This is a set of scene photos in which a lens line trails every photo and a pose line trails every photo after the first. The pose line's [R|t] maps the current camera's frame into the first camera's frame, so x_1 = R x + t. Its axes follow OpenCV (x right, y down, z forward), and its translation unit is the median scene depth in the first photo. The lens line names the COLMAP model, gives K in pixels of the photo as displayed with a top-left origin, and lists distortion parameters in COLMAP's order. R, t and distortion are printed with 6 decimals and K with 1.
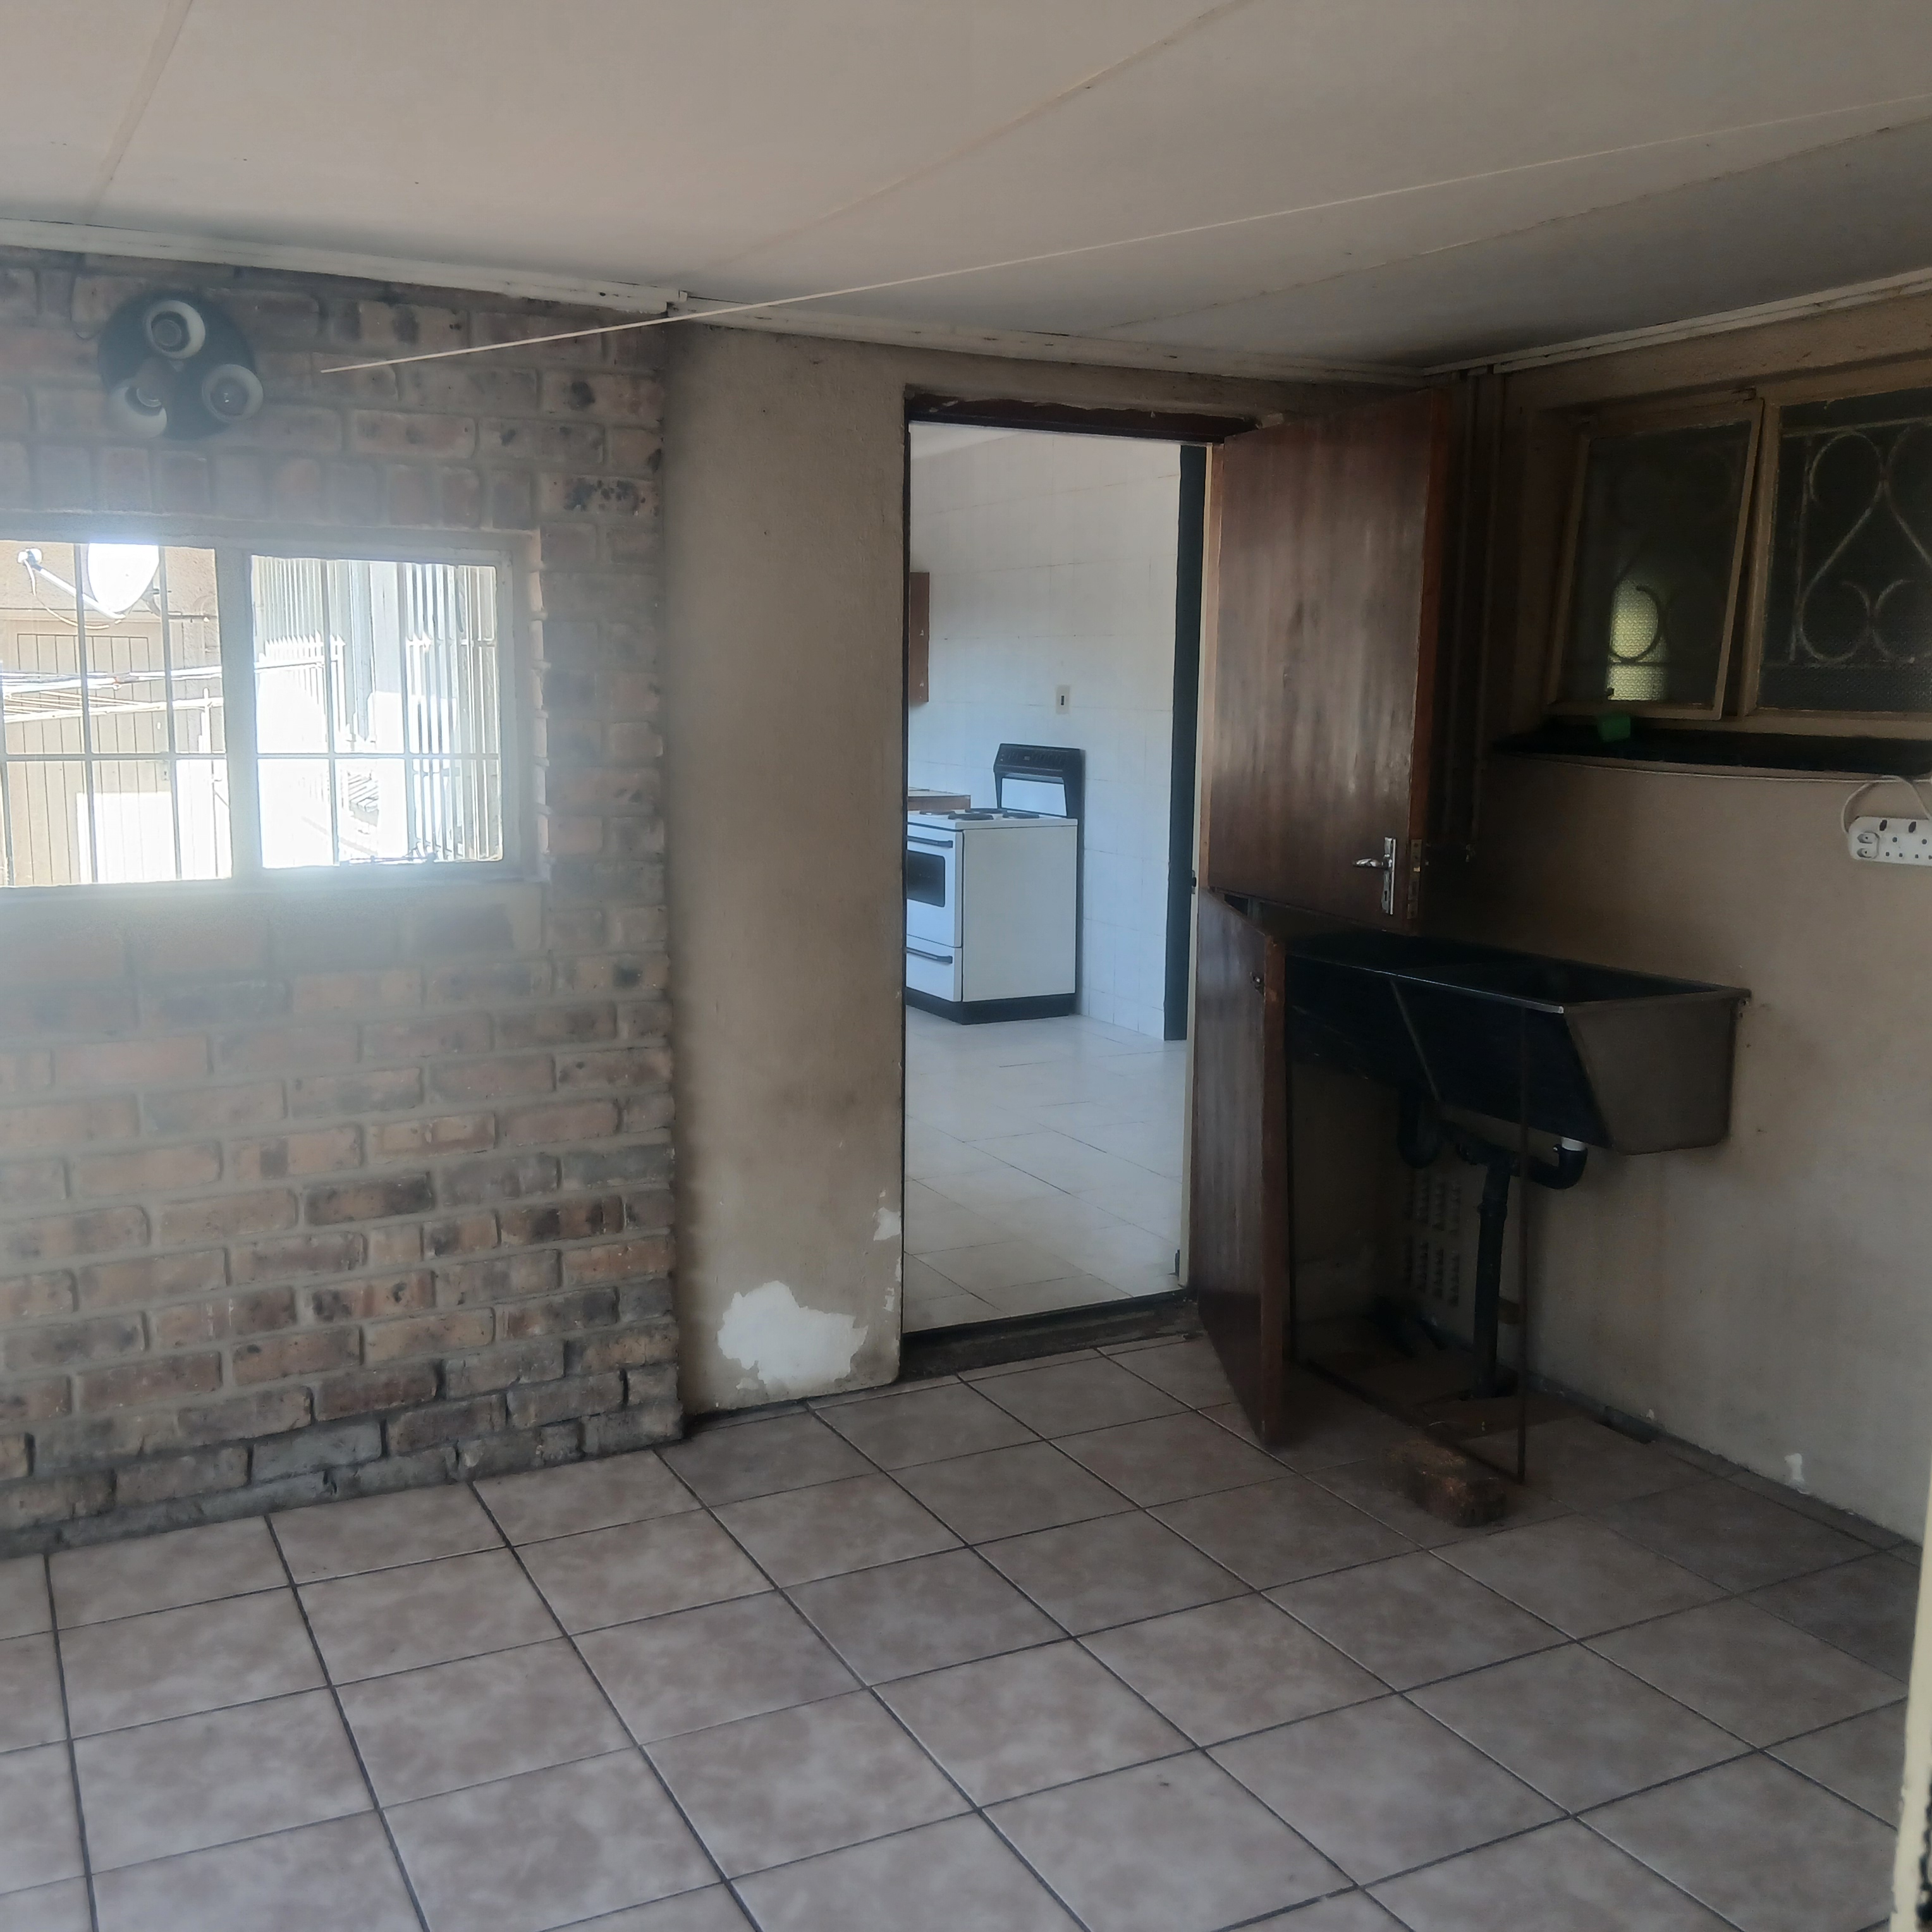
lens RADIAL K [[1969.8, 0, 965.2], [0, 1969.8, 966.2], [0, 0, 1]] dist [0.017642, 0.000000]
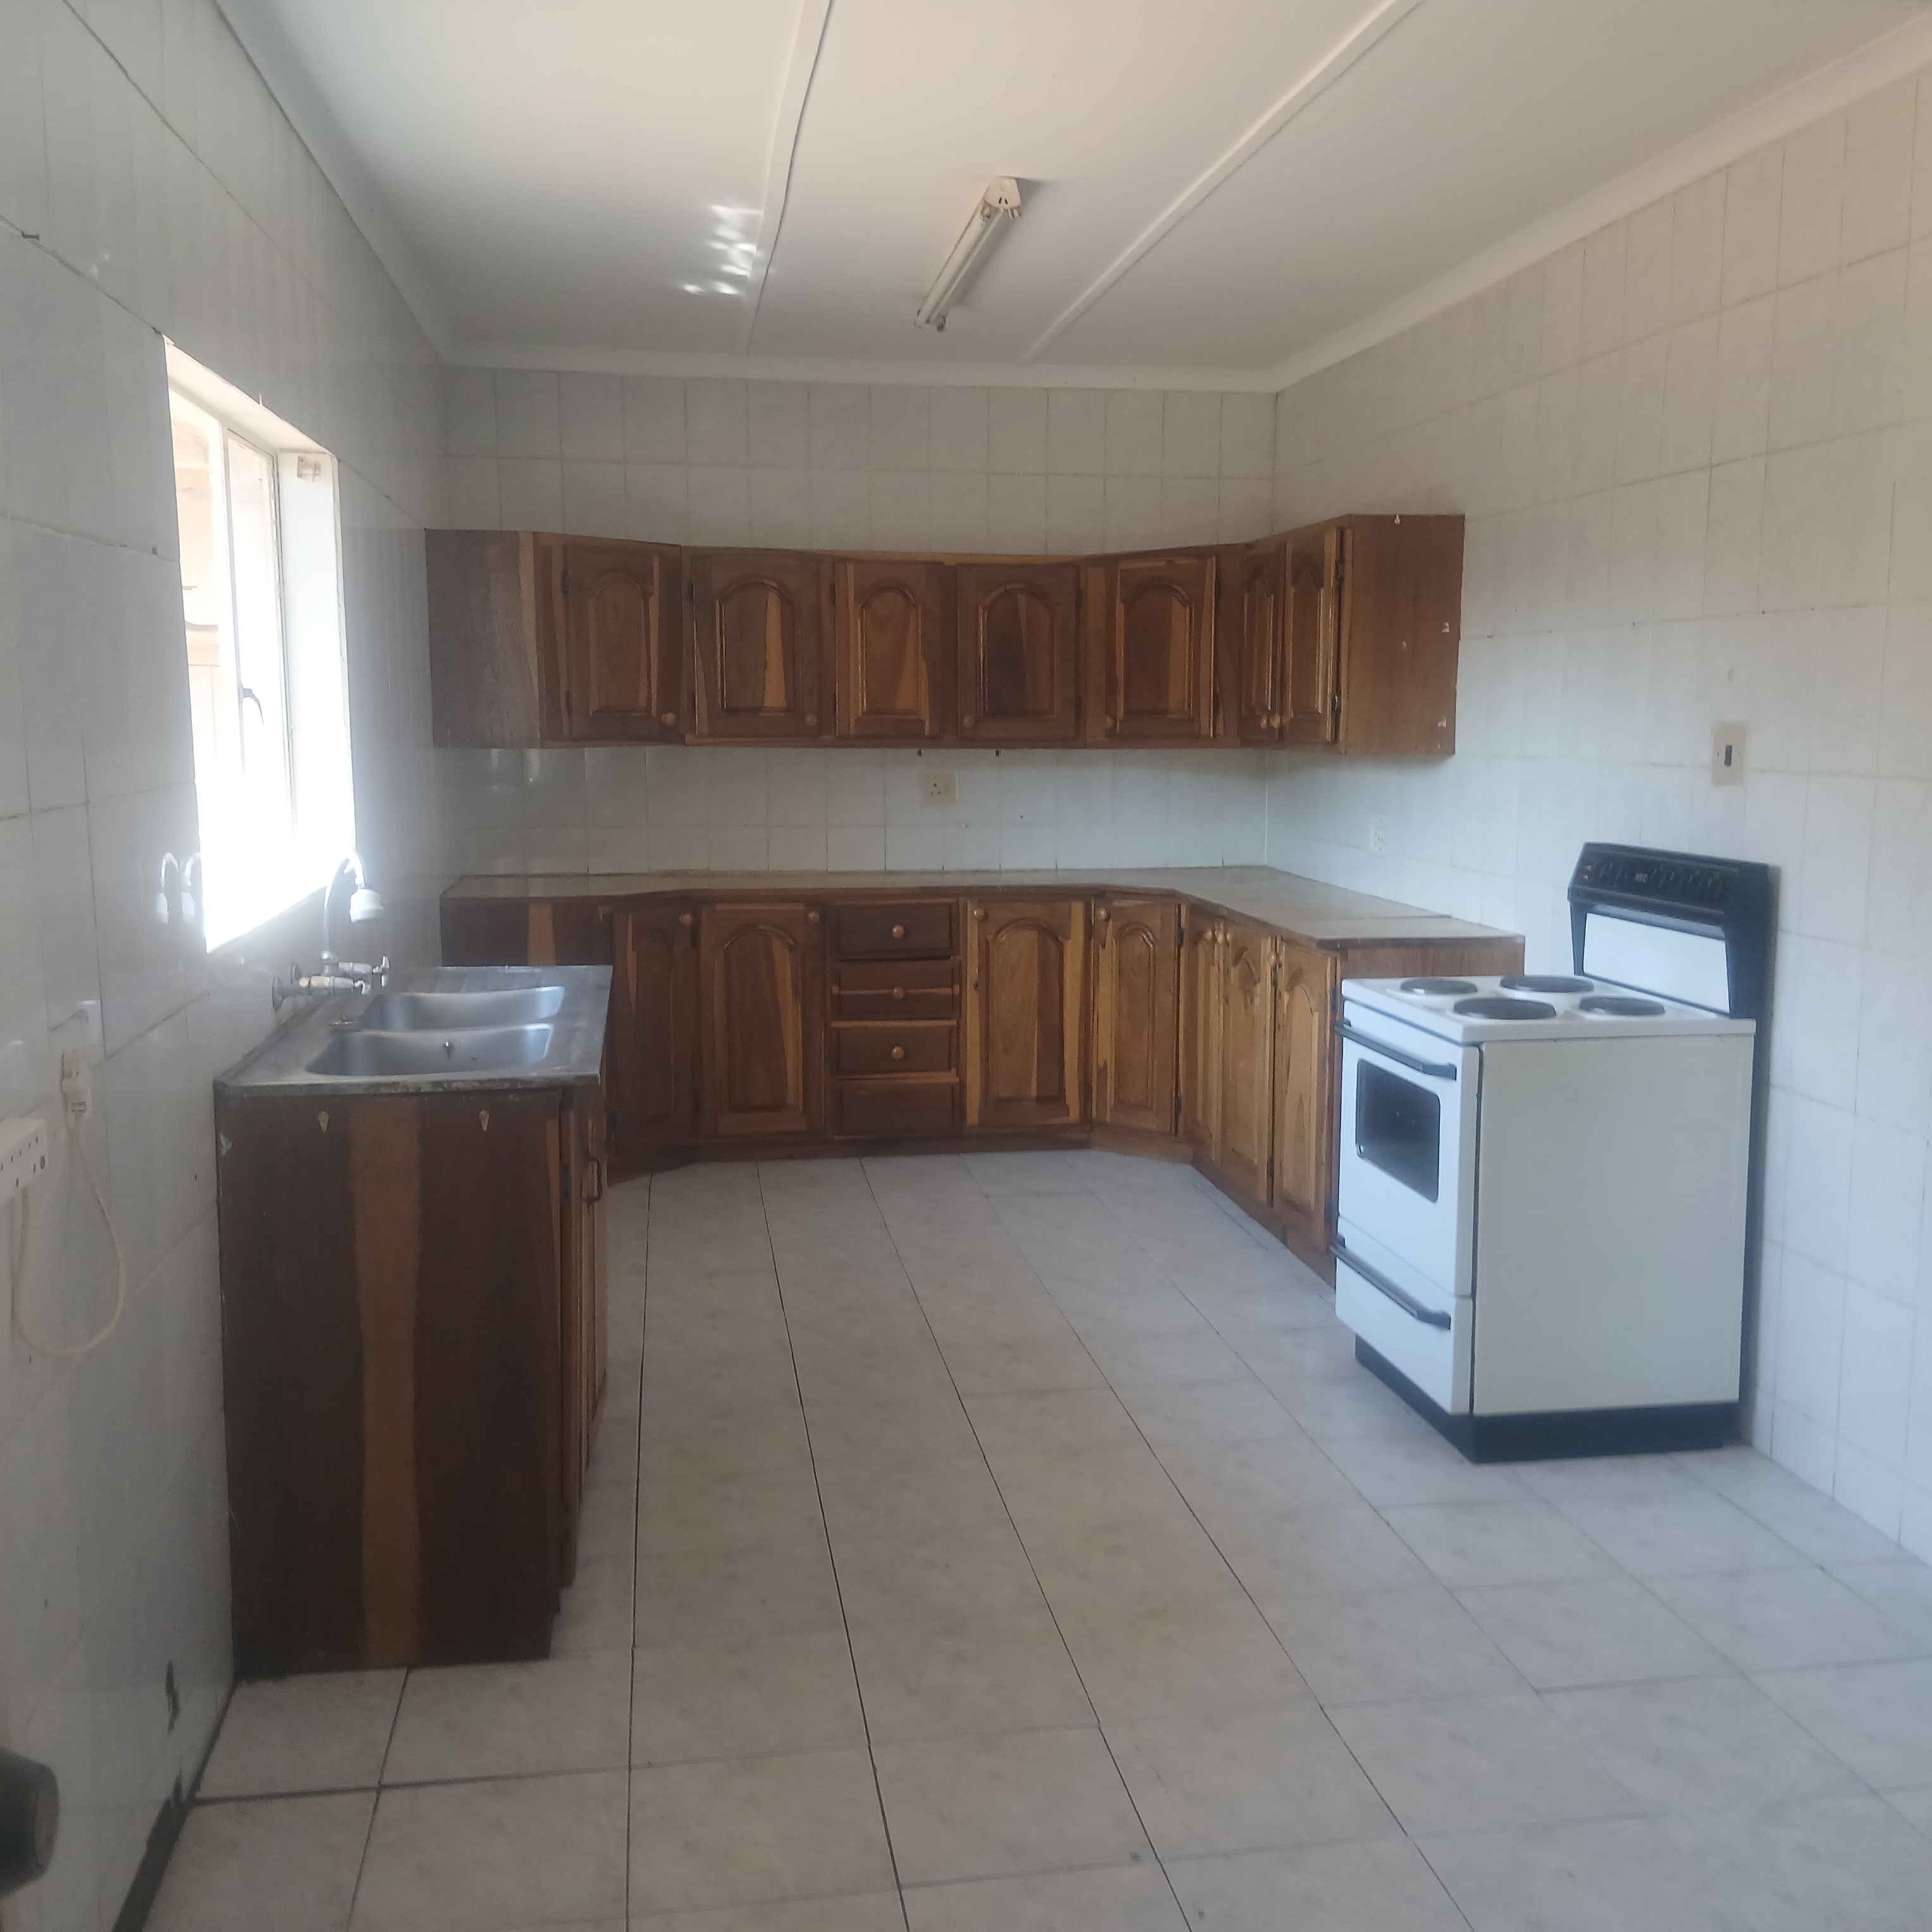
lens RADIAL K [[1969.8, 0, 964.8], [0, 1969.8, 971.0], [0, 0, 1]] dist [0.017642, 0.000000]
pose [[0.949150, 0.029591, -0.313430, 0.027068], [-0.034854, 0.999330, -0.011199, -0.074574], [0.312889, 0.021554, 0.949545, 0.524008]]
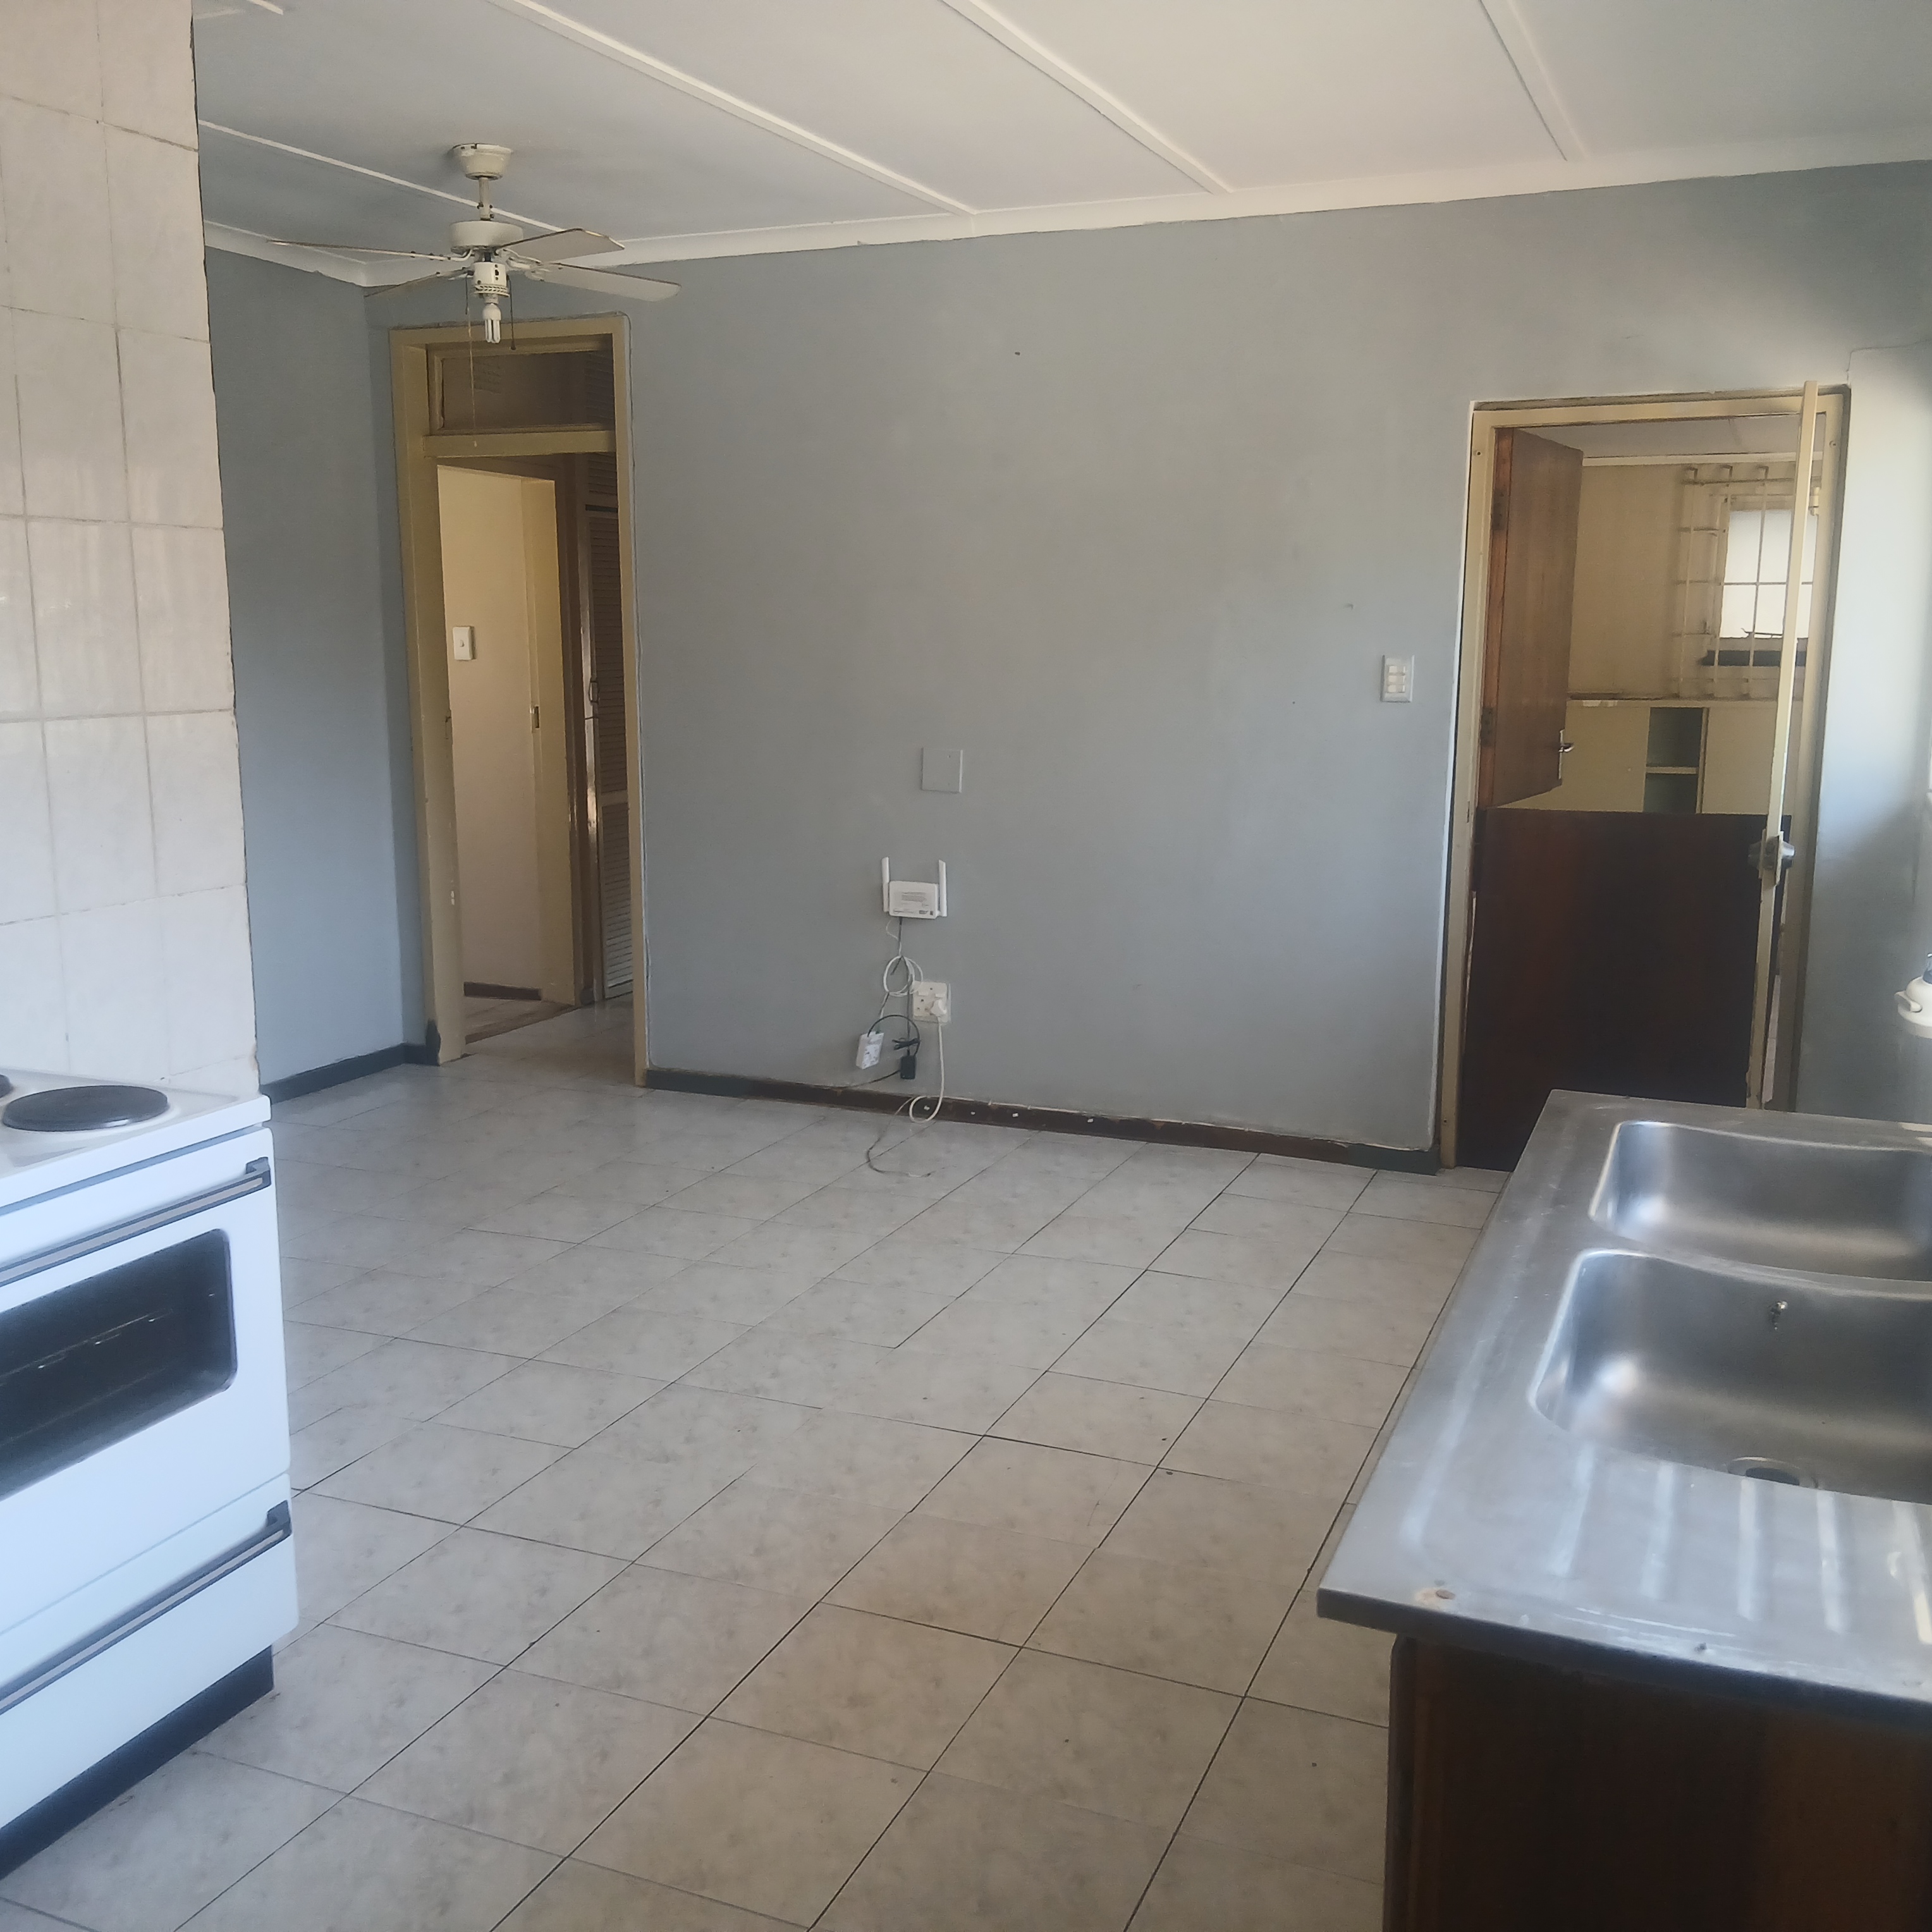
lens RADIAL K [[1969.8, 0, 959.4], [0, 1969.8, 970.0], [0, 0, 1]] dist [0.017642, 0.000000]
pose [[-0.641434, -0.151300, 0.752111, -0.310287], [0.105953, 0.953495, 0.282173, -0.167295], [-0.759827, 0.260684, -0.595573, 1.082287]]
